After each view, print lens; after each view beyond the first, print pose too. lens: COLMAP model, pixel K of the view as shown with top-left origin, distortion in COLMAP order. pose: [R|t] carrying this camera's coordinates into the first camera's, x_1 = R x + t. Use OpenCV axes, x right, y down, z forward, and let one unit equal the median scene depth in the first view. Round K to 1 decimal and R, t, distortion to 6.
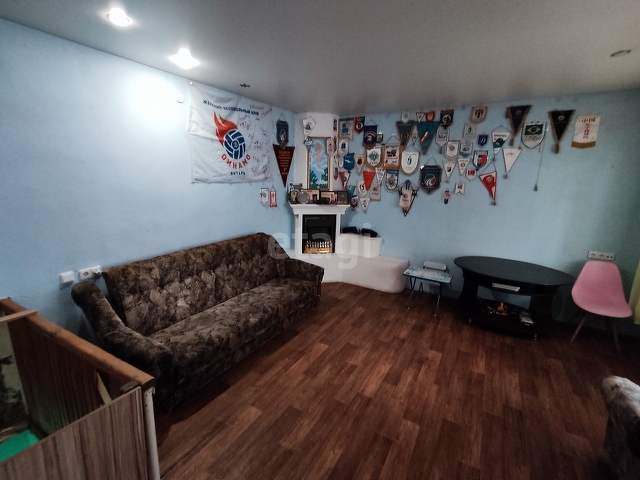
lens RADIAL K [[291.9, 0, 315.9], [0, 291.9, 238.2], [0, 0, 1]] dist [-0.049795, 0.028353]
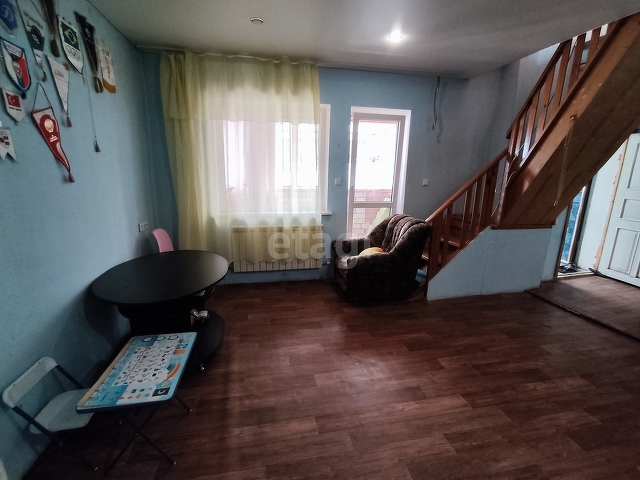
lens RADIAL K [[291.7, 0, 314.7], [0, 291.7, 237.9], [0, 0, 1]] dist [-0.038250, 0.019421]
pose [[-0.671450, -0.203301, 0.712618, -0.017825], [0.130231, 0.914294, 0.383543, -0.156639], [-0.729517, 0.350335, -0.587427, 0.990857]]
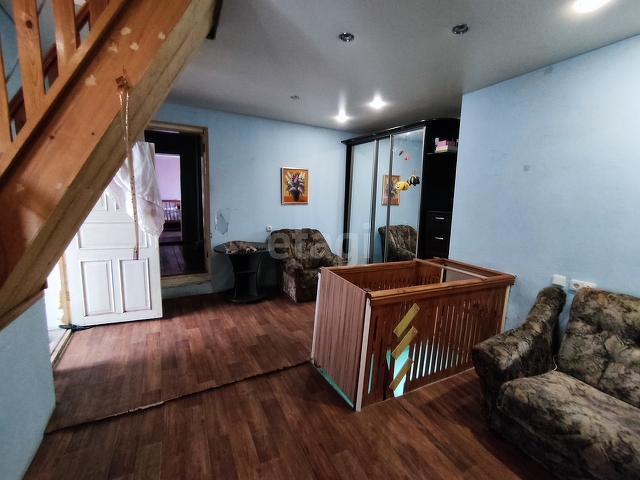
lens RADIAL K [[291.7, 0, 314.7], [0, 291.7, 237.9], [0, 0, 1]] dist [-0.038250, 0.019421]
pose [[-0.549348, 0.081630, -0.831597, 0.278879], [-0.221464, 0.945402, 0.239099, -0.036422], [0.805711, 0.315517, -0.501277, 0.450366]]
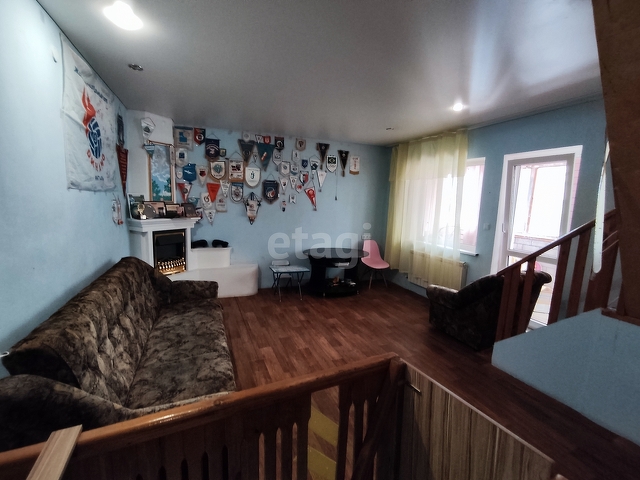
lens RADIAL K [[291.9, 0, 315.9], [0, 291.9, 238.2], [0, 0, 1]] dist [-0.049795, 0.028353]
pose [[0.597295, -0.104591, 0.795173, -0.502974], [0.148599, 0.988726, 0.018429, -0.008392], [-0.788135, 0.107154, 0.606103, 0.151585]]
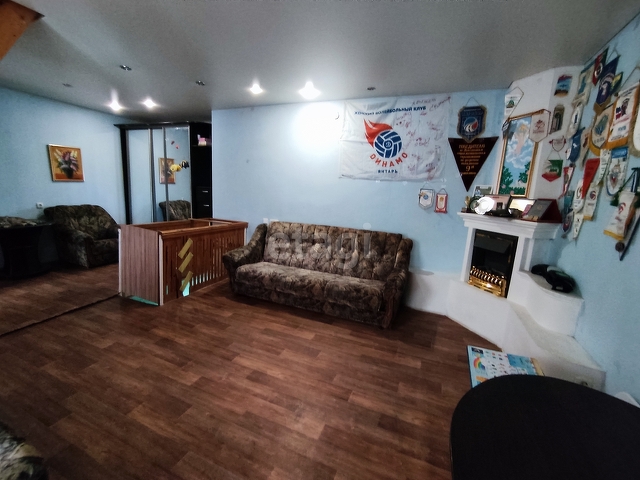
lens RADIAL K [[291.7, 0, 314.7], [0, 291.7, 237.9], [0, 0, 1]] dist [-0.038250, 0.019421]
pose [[0.135595, 0.157199, -0.978214, 0.717542], [-0.258357, 0.958783, 0.118265, -0.048624], [0.956486, 0.236692, 0.170620, 0.599420]]
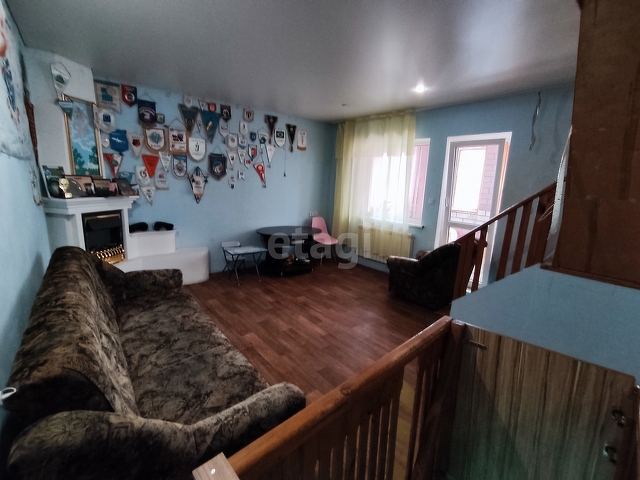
lens RADIAL K [[291.7, 0, 314.7], [0, 291.7, 237.9], [0, 0, 1]] dist [-0.038250, 0.019421]
pose [[0.333953, -0.184997, 0.924257, -0.572581], [0.165862, 0.976784, 0.135582, -0.031852], [-0.927882, 0.108021, 0.356884, 0.324809]]
